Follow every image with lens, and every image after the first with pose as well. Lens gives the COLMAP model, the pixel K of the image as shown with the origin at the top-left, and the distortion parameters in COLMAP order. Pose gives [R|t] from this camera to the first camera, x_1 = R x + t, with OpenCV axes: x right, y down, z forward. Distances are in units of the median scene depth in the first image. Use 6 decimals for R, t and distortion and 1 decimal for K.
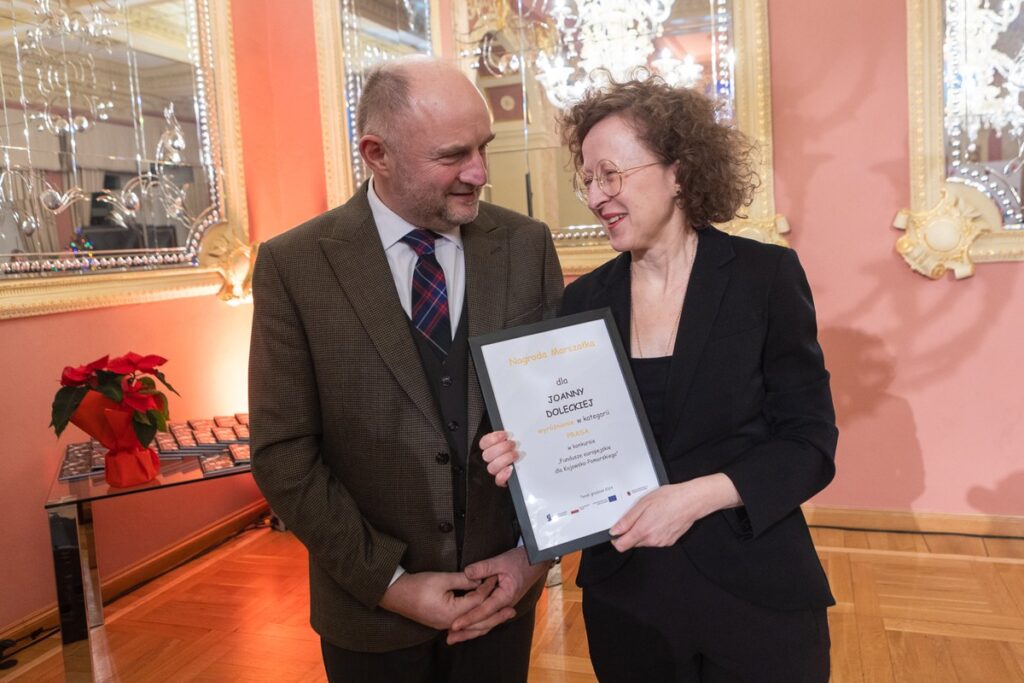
lens RADIAL K [[803.8, 0, 542.9], [0, 803.8, 297.7], [0, 0, 1]] dist [-0.015452, -0.004697]
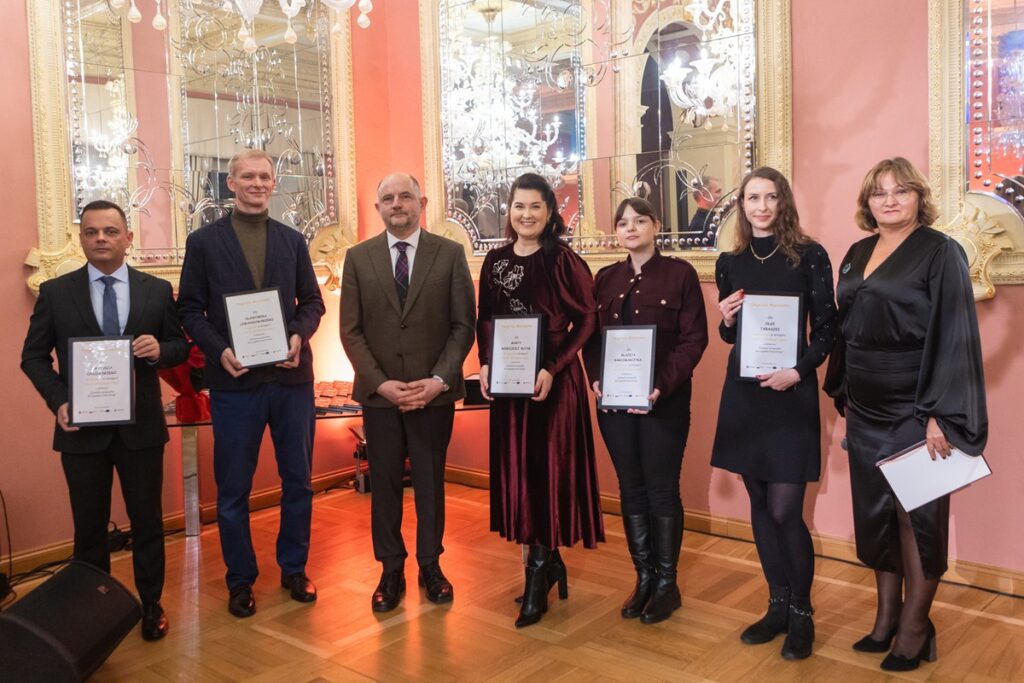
lens RADIAL K [[936.5, 0, 529.1], [0, 936.5, 276.3], [0, 0, 1]] dist [0.013000, 0.002512]
pose [[0.920223, 0.037425, -0.389602, 0.442213], [-0.046436, 0.998827, -0.013735, -0.012644], [0.388631, 0.030731, 0.920881, -0.168049]]
